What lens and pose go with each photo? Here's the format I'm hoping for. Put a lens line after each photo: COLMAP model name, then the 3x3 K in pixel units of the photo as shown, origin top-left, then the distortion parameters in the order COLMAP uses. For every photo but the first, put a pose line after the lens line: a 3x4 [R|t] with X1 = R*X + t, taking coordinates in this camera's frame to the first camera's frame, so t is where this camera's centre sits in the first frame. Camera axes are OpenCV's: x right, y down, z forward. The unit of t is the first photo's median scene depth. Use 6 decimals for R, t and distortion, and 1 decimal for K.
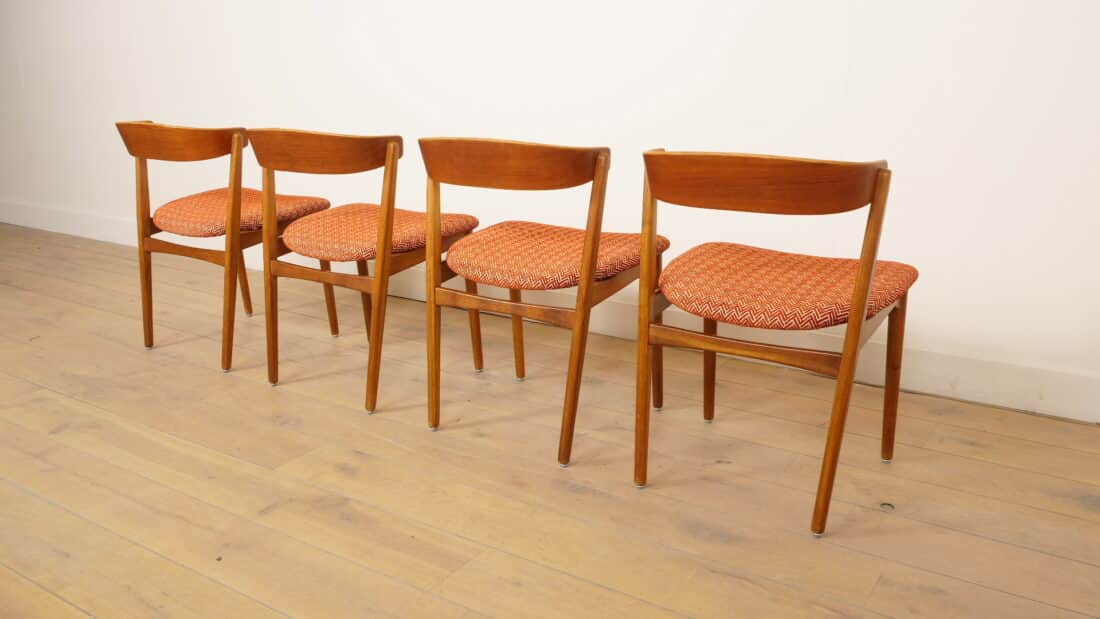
lens RADIAL K [[917.3, 0, 550.0], [0, 917.3, 309.5], [0, 0, 1]] dist [-0.006746, -0.001990]
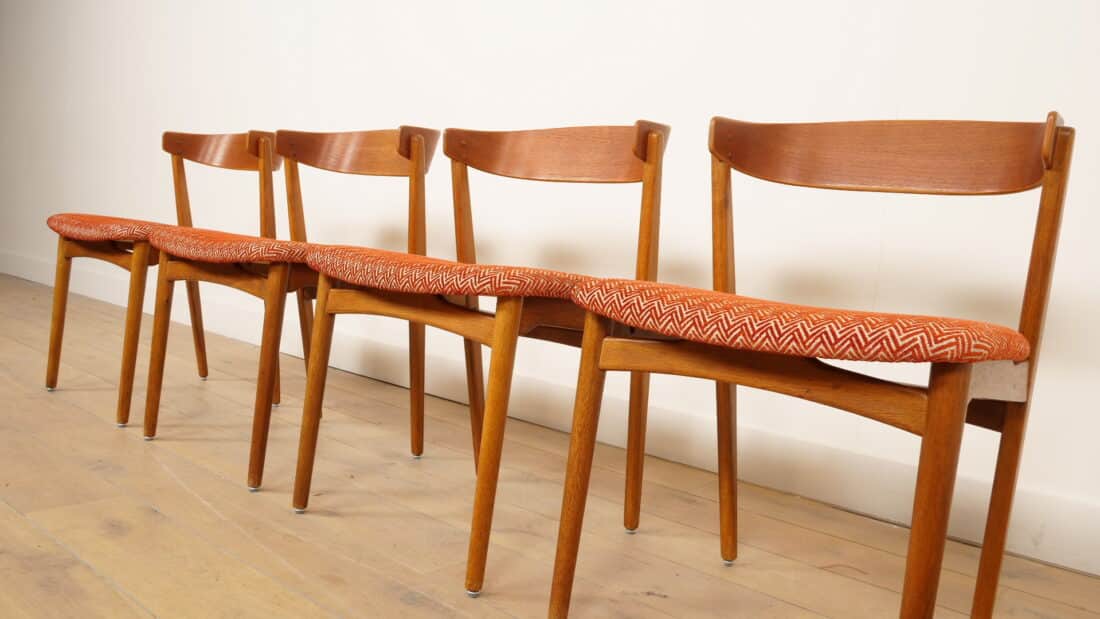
lens RADIAL K [[886.1, 0, 550.0], [0, 886.1, 309.5], [0, 0, 1]] dist [-0.024291, 0.000623]
pose [[0.987185, 0.102410, -0.122381, 0.175143], [-0.124111, 0.974788, -0.185429, 0.097491], [0.100305, 0.198242, 0.975007, 0.350583]]
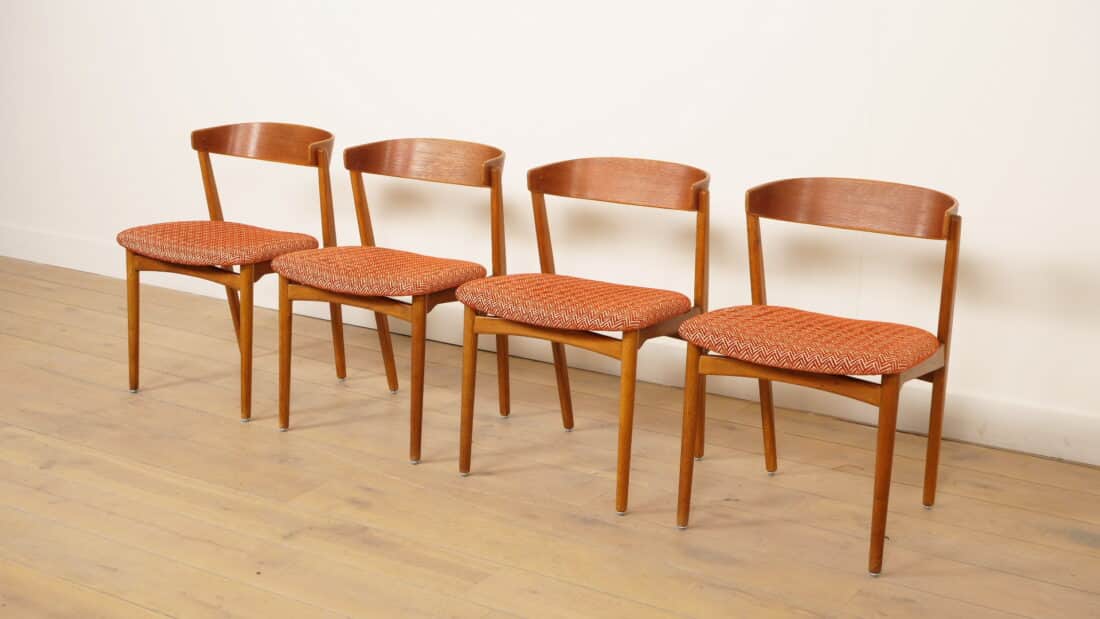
lens RADIAL K [[1487.3, 0, 550.0], [0, 1487.3, 309.5], [0, 0, 1]] dist [0.008656, 0.000242]
pose [[0.999877, 0.011719, 0.010453, -0.031792], [-0.011462, 0.999637, -0.024374, -0.000813], [-0.010735, 0.024251, 0.999648, -0.658631]]
